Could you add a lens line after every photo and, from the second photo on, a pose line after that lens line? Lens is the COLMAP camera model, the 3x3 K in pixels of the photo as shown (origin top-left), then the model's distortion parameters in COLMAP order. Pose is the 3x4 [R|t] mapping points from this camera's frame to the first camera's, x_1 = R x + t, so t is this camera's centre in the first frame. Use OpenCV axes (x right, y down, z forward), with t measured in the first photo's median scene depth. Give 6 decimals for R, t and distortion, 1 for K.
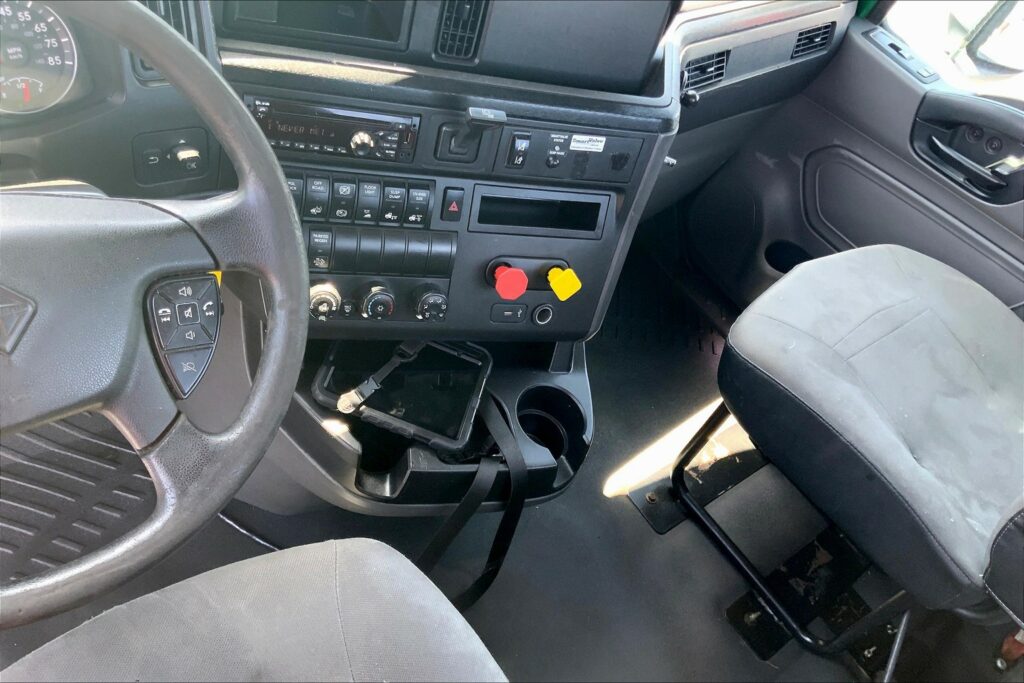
lens RADIAL K [[859.1, 0, 517.0], [0, 859.1, 343.1], [0, 0, 1]] dist [0.072392, -0.130701]
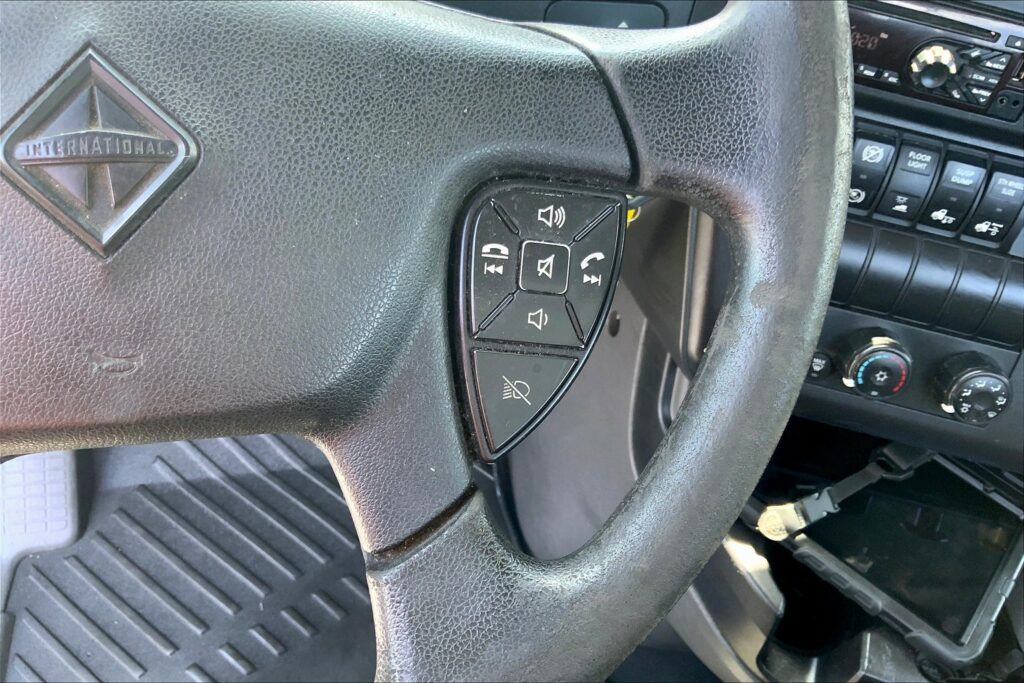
lens RADIAL K [[859.1, 0, 511.3], [0, 859.1, 339.5], [0, 0, 1]] dist [0.072392, -0.130701]
pose [[0.878851, 0.199183, -0.433529, -0.131263], [-0.236450, 0.971077, -0.033175, 0.011321], [0.414382, 0.131664, 0.900529, 0.395955]]
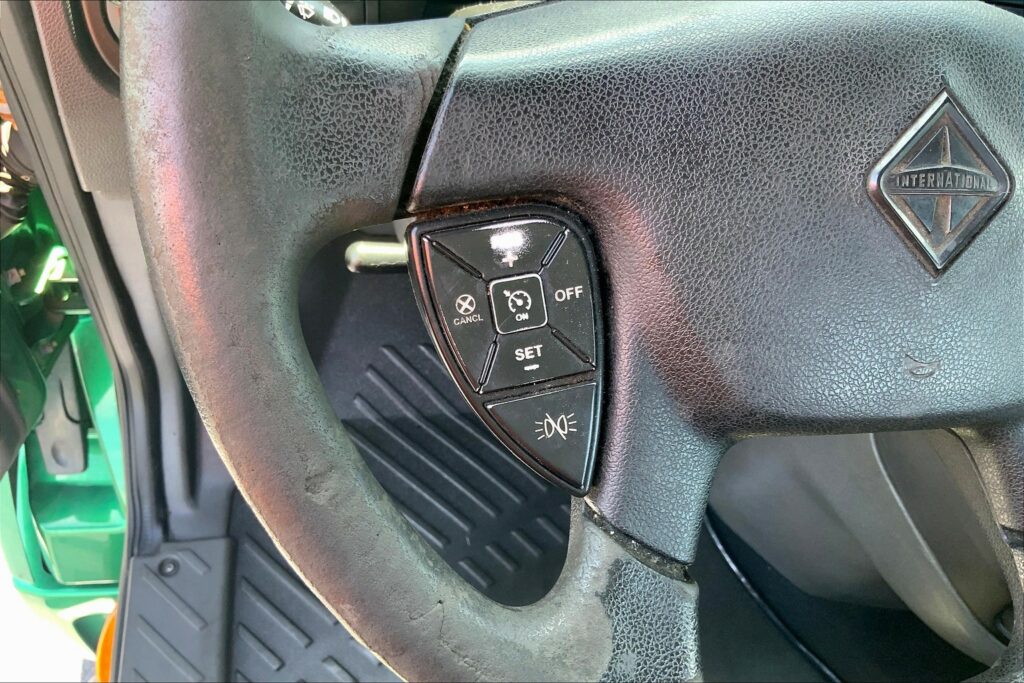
lens RADIAL K [[854.6, 0, 516.8], [0, 854.6, 336.0], [0, 0, 1]] dist [0.032756, -0.063799]
pose [[0.875603, 0.276856, -0.395815, -0.327490], [-0.290267, 0.956566, 0.026962, 0.053341], [0.386088, 0.091284, 0.917934, 0.273954]]
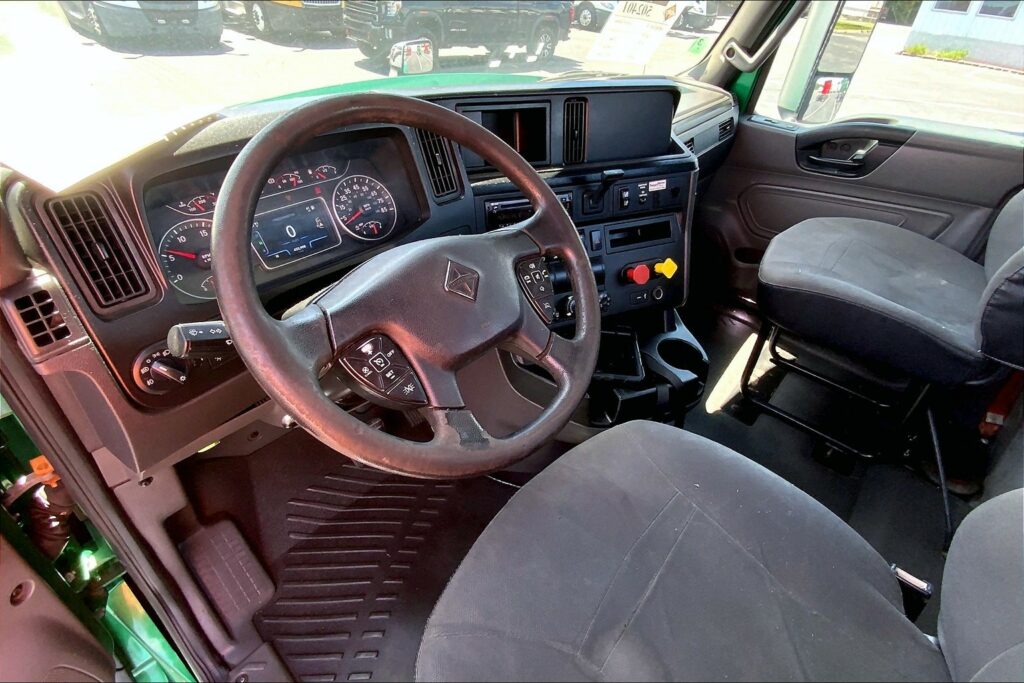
lens RADIAL K [[521.3, 0, 520.9], [0, 521.3, 334.3], [0, 0, 1]] dist [0.004808, 0.001664]
pose [[0.950102, -0.311394, 0.018442, -0.297042], [0.309345, 0.932943, -0.184182, 0.161429], [0.040148, 0.180697, 0.982719, 0.001339]]
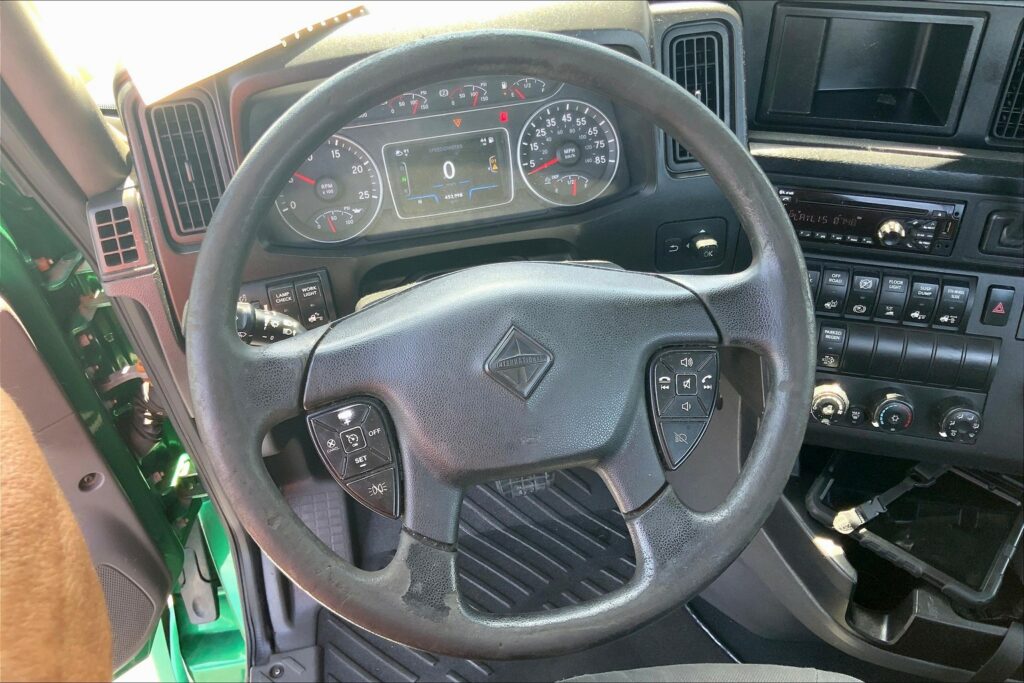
lens RADIAL K [[859.1, 0, 514.3], [0, 859.1, 345.4], [0, 0, 1]] dist [0.072392, -0.130701]
pose [[0.839000, 0.060075, -0.540805, -0.010670], [-0.138923, 0.984598, -0.106151, 0.034265], [0.526098, 0.164191, 0.834423, 0.044972]]
